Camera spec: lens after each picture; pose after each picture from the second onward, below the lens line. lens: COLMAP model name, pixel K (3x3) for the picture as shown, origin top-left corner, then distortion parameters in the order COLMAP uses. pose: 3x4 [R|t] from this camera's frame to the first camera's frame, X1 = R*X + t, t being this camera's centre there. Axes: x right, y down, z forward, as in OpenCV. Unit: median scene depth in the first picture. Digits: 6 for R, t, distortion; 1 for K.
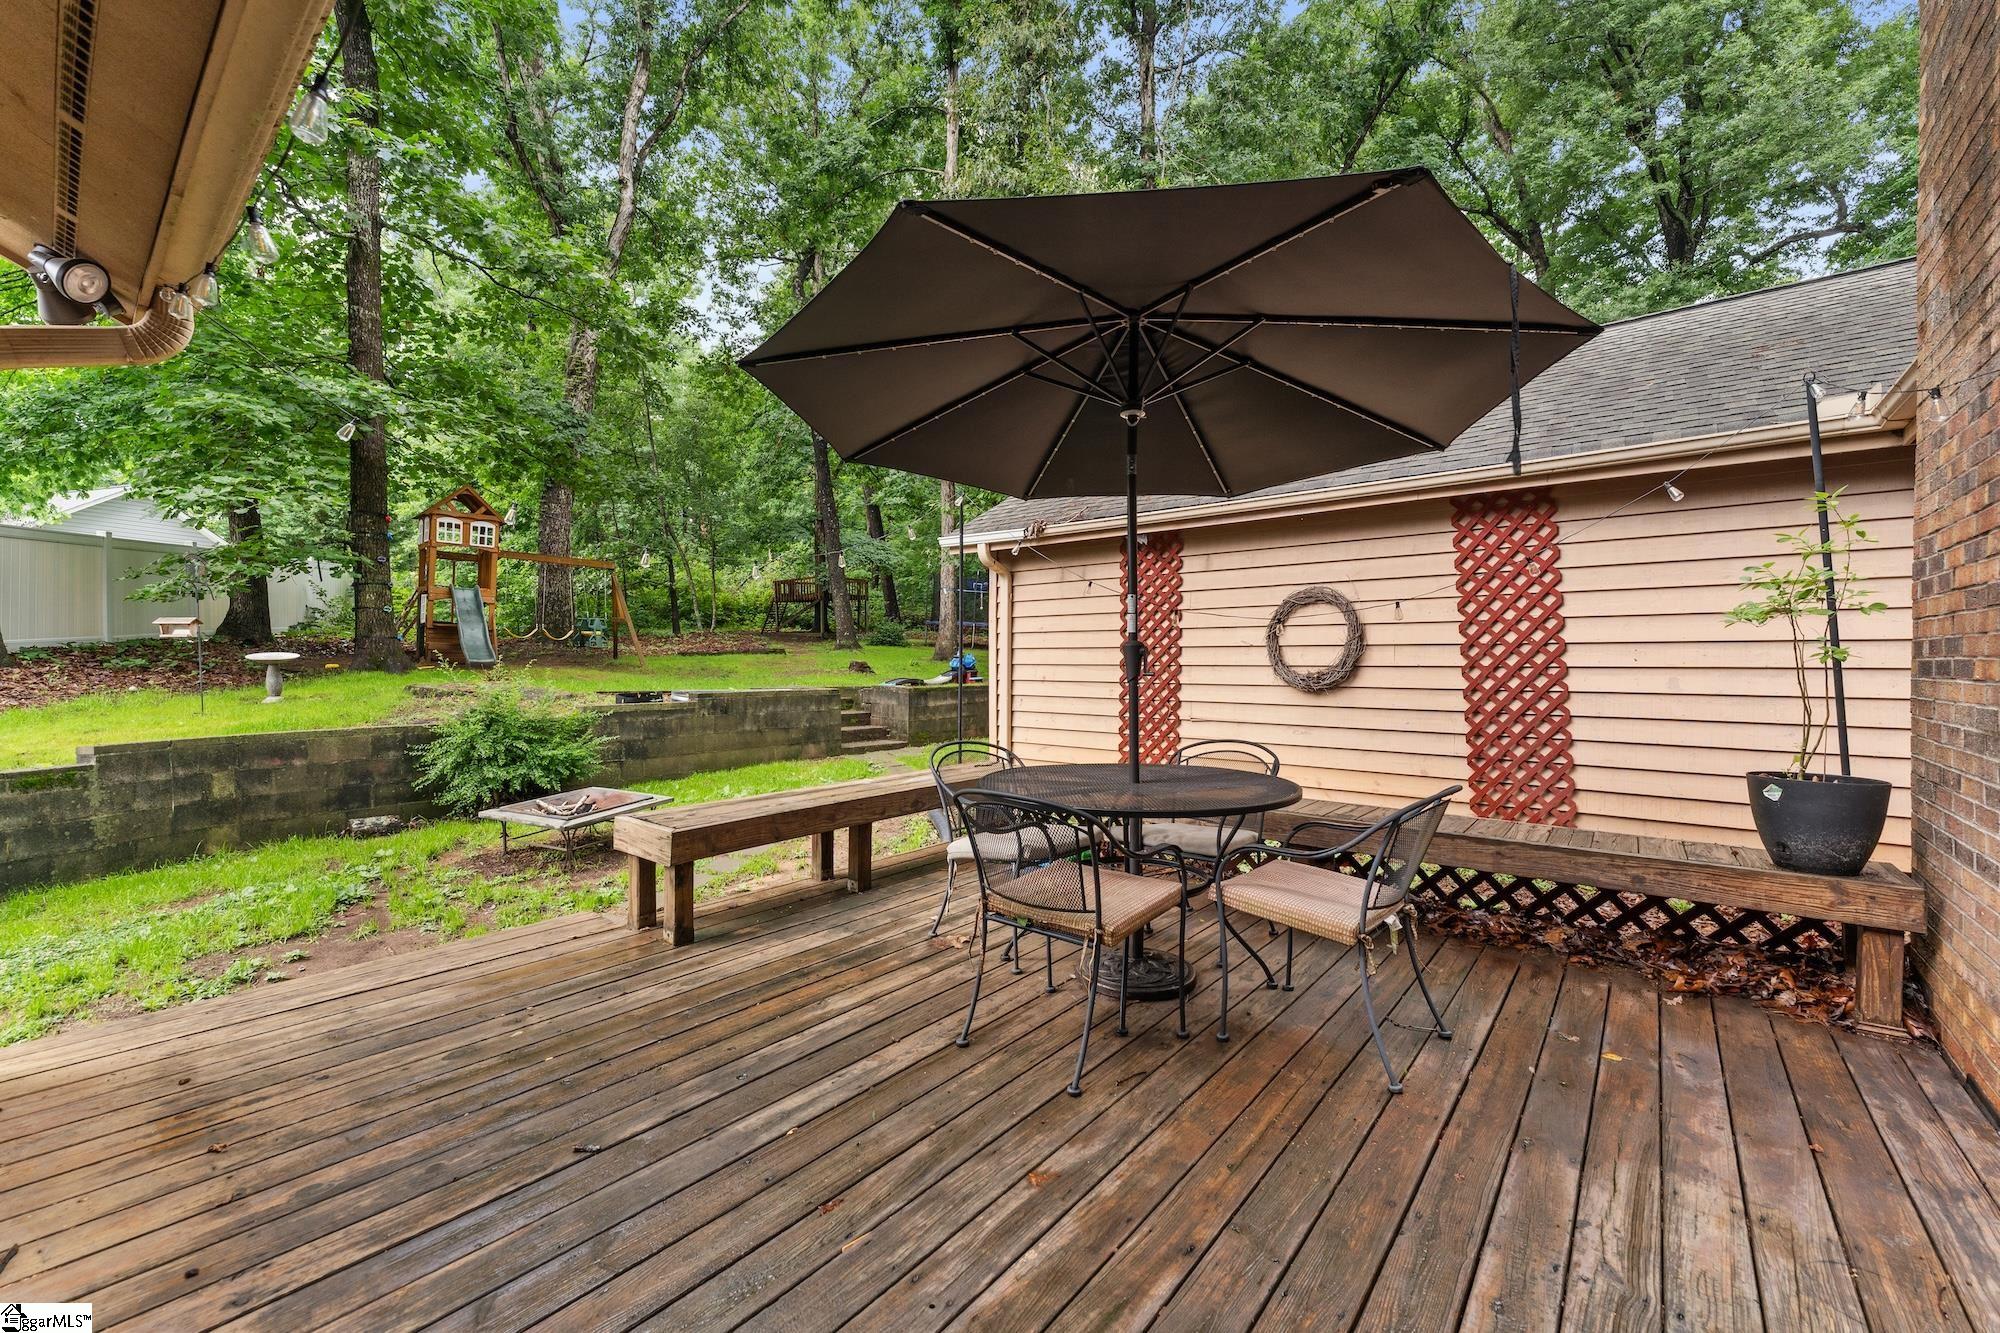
lens RADIAL K [[802.8, 0, 1002.5], [0, 802.8, 661.9], [0, 0, 1]] dist [0.002603, 0.000209]
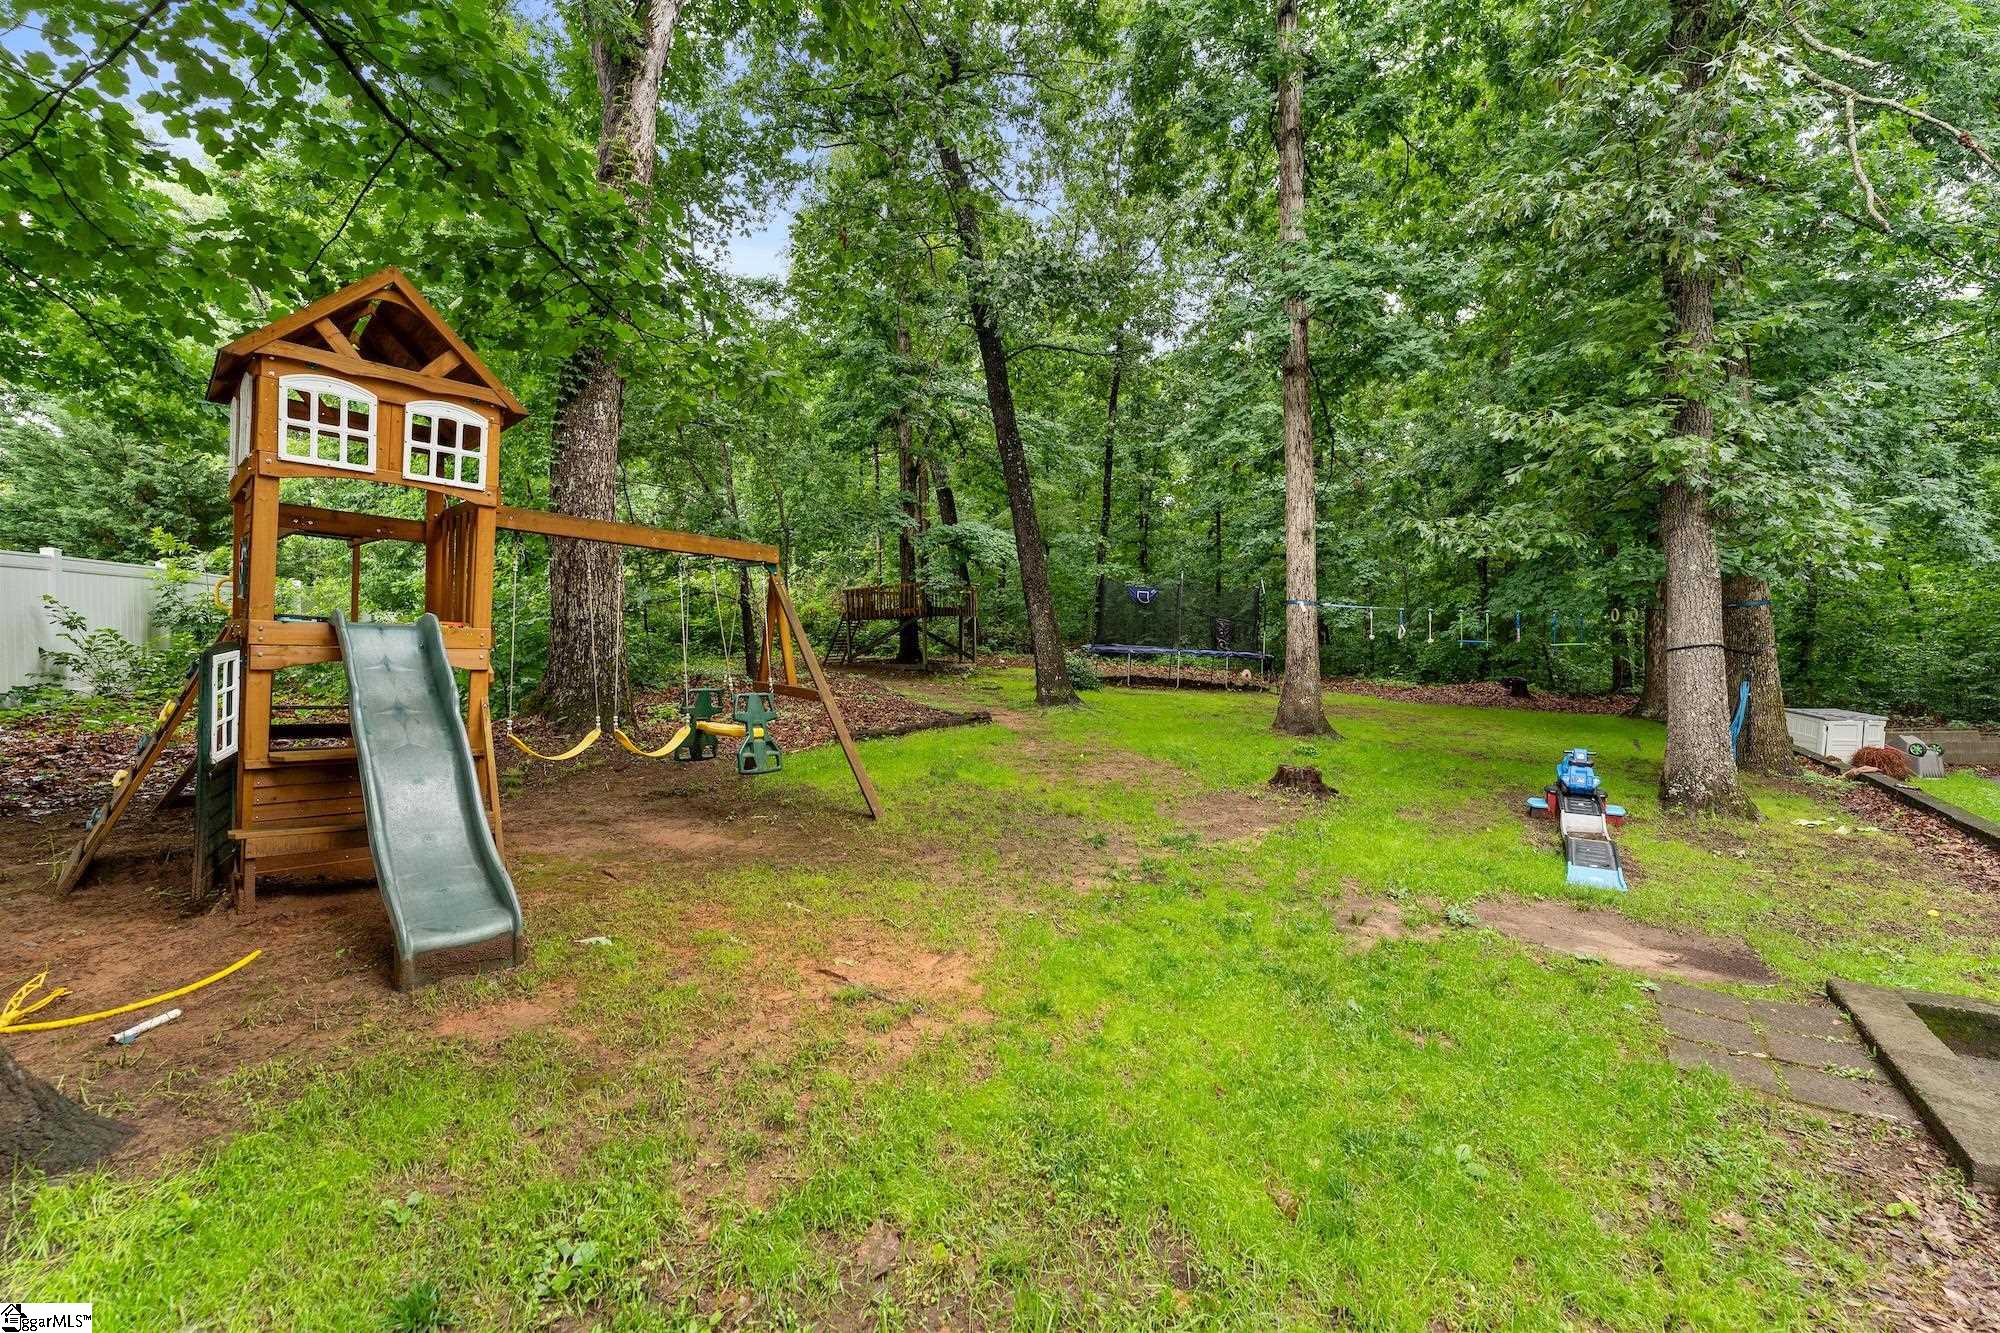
lens RADIAL K [[802.8, 0, 996.3], [0, 802.8, 665.3], [0, 0, 1]] dist [0.002603, 0.000209]
pose [[0.998128, -0.012011, 0.059961, -0.468170], [0.012322, 0.999913, -0.004809, -0.073731], [-0.059898, 0.005539, 0.998189, 0.699019]]
